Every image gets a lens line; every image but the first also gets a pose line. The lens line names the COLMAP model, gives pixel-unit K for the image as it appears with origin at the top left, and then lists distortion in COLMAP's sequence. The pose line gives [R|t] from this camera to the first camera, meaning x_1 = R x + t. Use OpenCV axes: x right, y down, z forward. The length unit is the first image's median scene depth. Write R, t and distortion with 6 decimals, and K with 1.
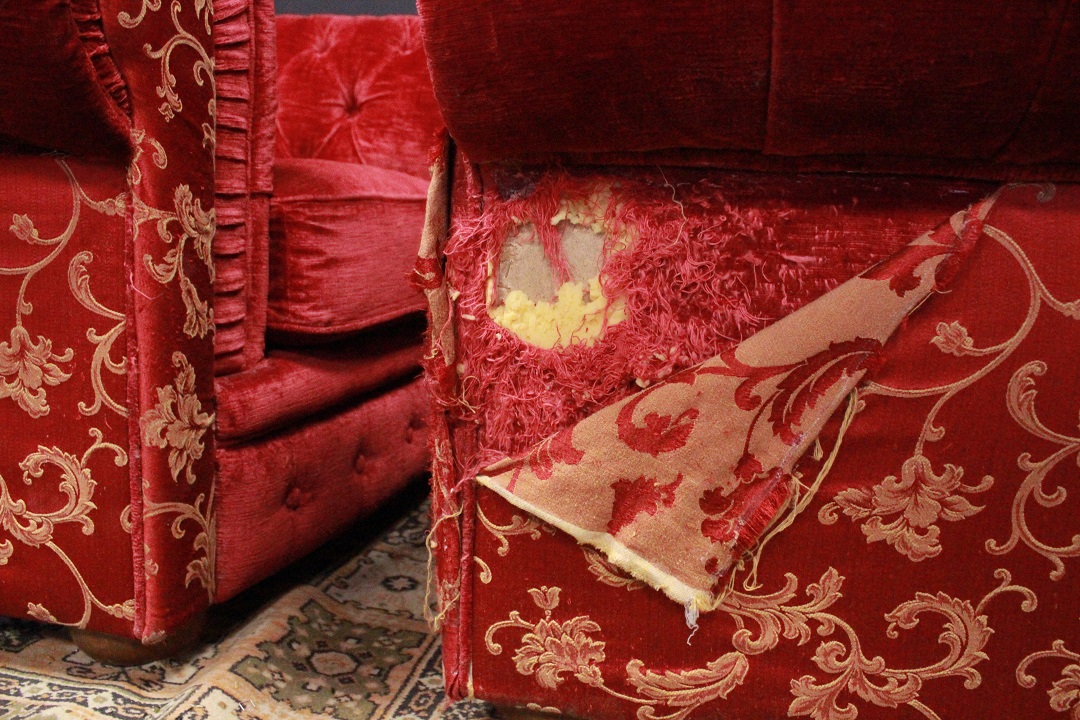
lens RADIAL K [[889.8, 0, 545.7], [0, 889.8, 375.4], [0, 0, 1]] dist [-0.162998, 0.128110]
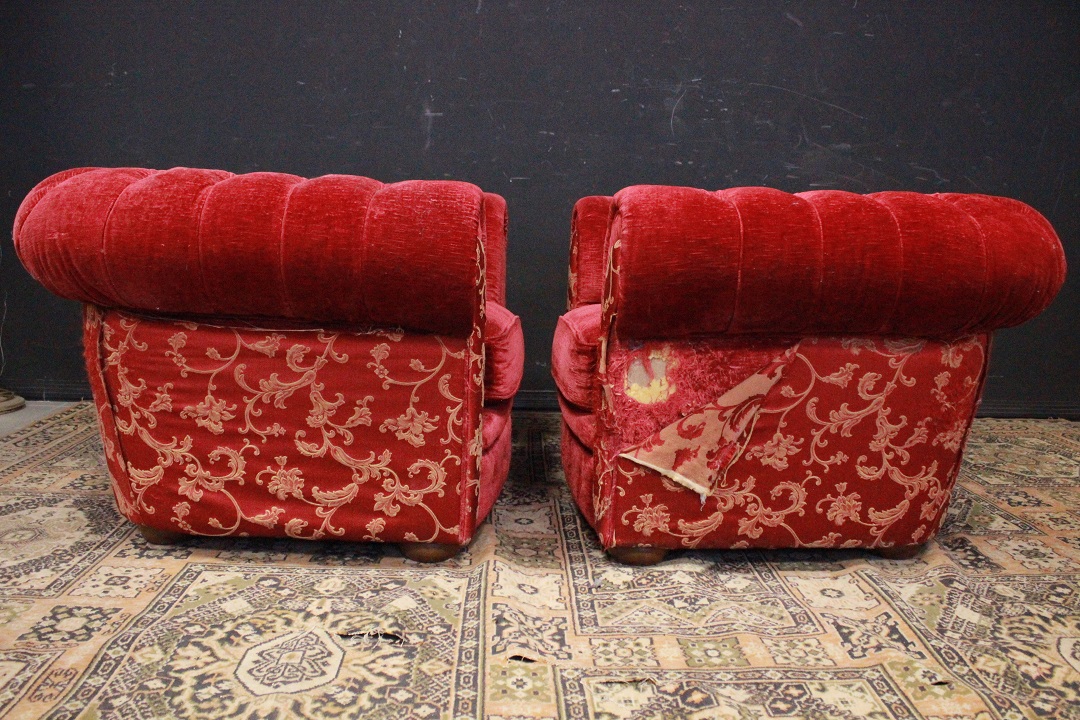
lens RADIAL K [[889.8, 0, 540.3], [0, 889.8, 366.6], [0, 0, 1]] dist [-0.162998, 0.128110]
pose [[0.975091, -0.059370, 0.213712, -0.892366], [0.063090, 0.997951, -0.010623, -0.136547], [-0.212644, 0.023841, 0.976839, -1.582231]]
